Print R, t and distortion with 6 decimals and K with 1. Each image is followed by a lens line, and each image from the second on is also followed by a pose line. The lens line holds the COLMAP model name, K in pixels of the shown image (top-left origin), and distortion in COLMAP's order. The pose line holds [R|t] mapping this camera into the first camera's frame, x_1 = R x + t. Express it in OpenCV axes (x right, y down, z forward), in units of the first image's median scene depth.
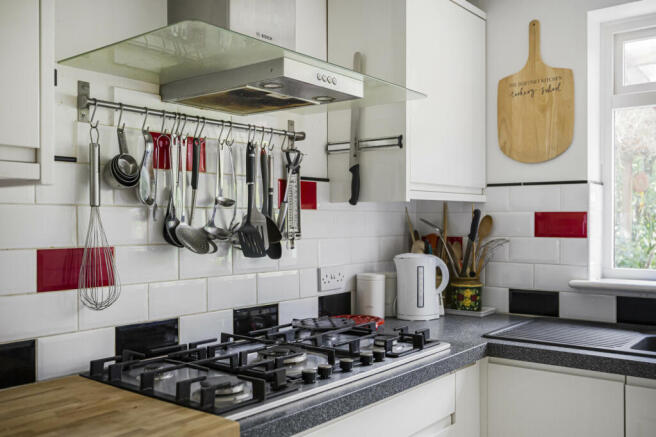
lens RADIAL K [[613.8, 0, 326.6], [0, 613.8, 223.0], [0, 0, 1]] dist [-0.024765, 0.000000]
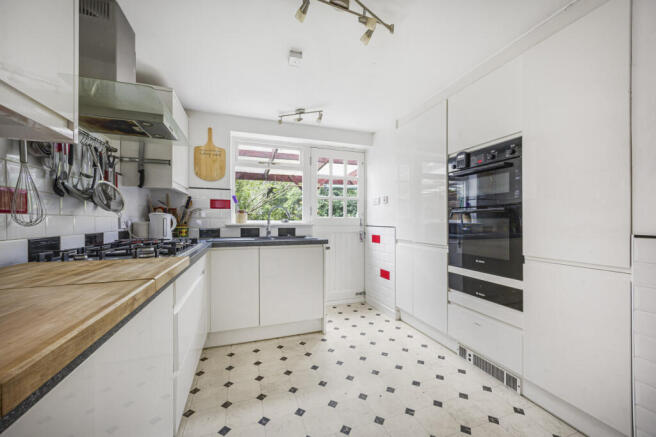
lens RADIAL K [[251.1, 0, 328.2], [0, 251.1, 220.1], [0, 0, 1]] dist [0.002847, -0.000685]
pose [[0.534518, 0.004604, 0.845145, -0.368996], [0.000302, 0.999984, -0.005638, 0.093819], [-0.845157, 0.003269, 0.534508, -0.030500]]
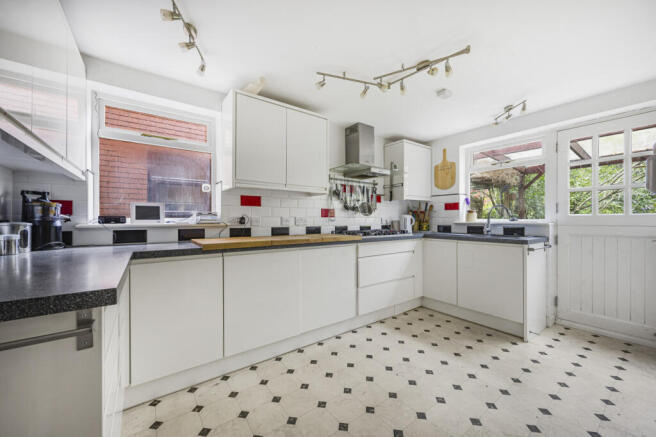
lens RADIAL K [[251.1, 0, 331.9], [0, 251.1, 217.3], [0, 0, 1]] dist [0.002847, -0.000685]
pose [[0.967569, -0.002207, -0.252596, 0.090105], [-0.000661, 0.999936, -0.011271, 0.094467], [0.252605, 0.011073, 0.967506, -0.662212]]
